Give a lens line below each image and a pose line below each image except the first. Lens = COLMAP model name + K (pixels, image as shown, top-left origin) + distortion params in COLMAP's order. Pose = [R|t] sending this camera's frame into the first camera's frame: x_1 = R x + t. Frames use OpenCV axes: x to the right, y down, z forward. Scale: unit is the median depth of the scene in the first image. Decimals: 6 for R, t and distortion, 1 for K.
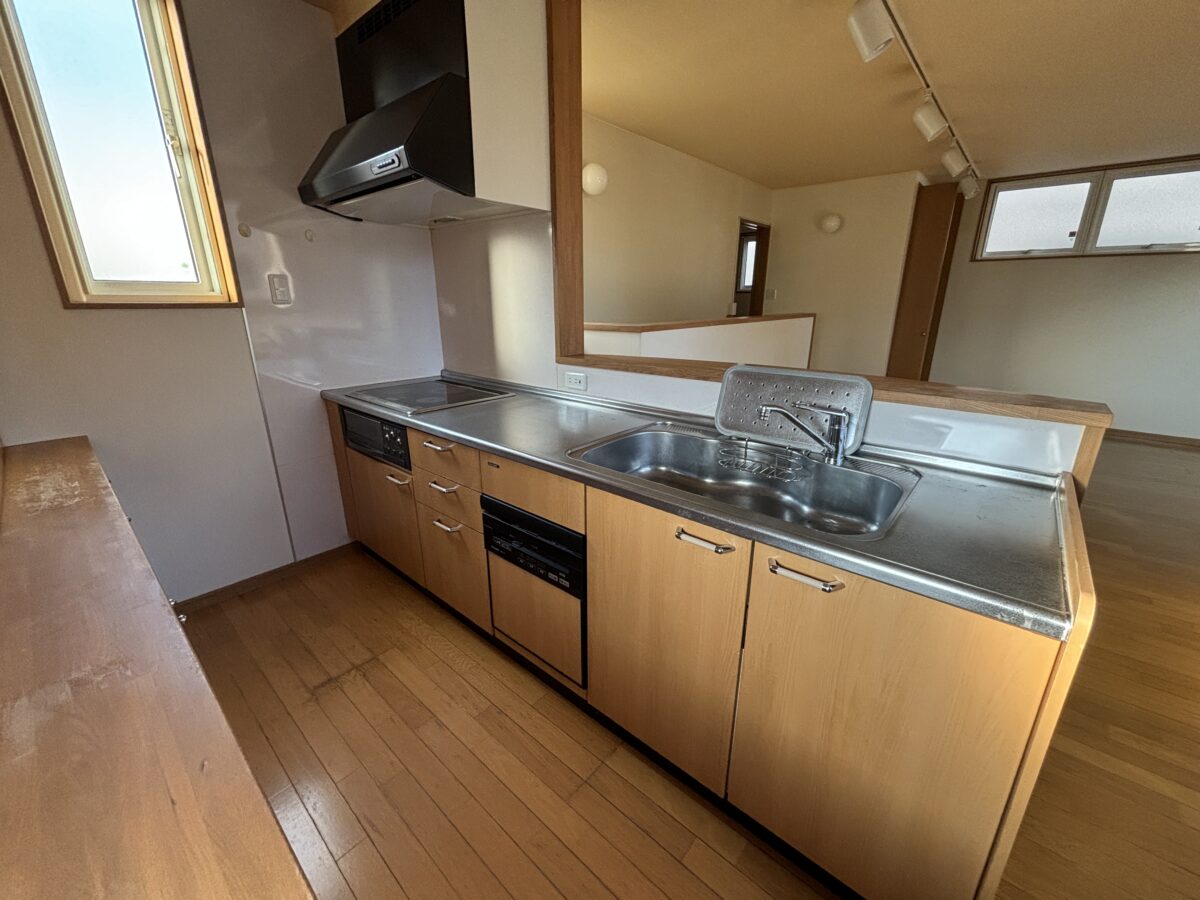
lens RADIAL K [[483.1, 0, 589.5], [0, 483.1, 447.5], [0, 0, 1]] dist [0.015149, 0.000517]
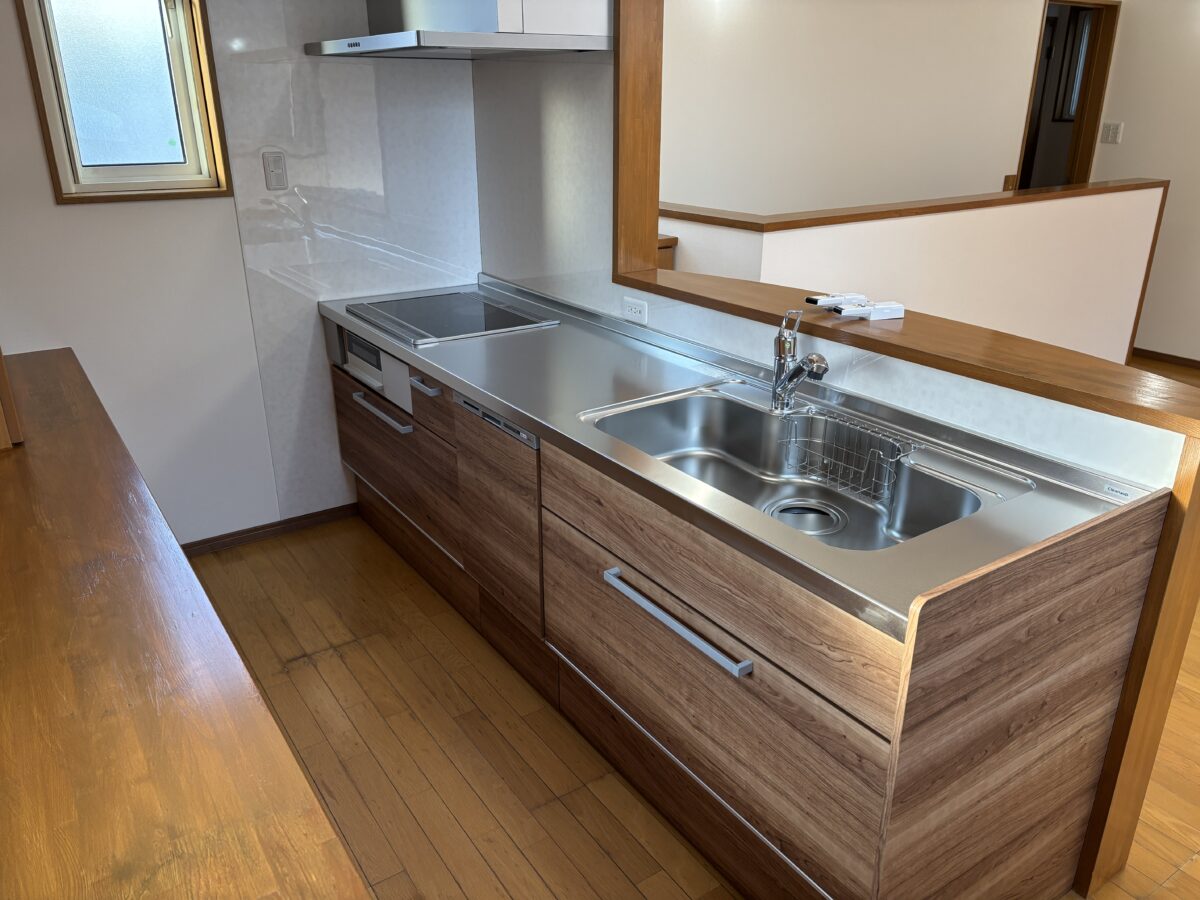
lens RADIAL K [[901.1, 0, 604.2], [0, 901.1, 450.4], [0, 0, 1]] dist [0.026114, -0.008183]
pose [[0.971210, 0.096287, -0.217899, 0.275113], [-0.078200, 0.992851, 0.090179, -0.056914], [0.225024, -0.070543, 0.971796, -0.376522]]
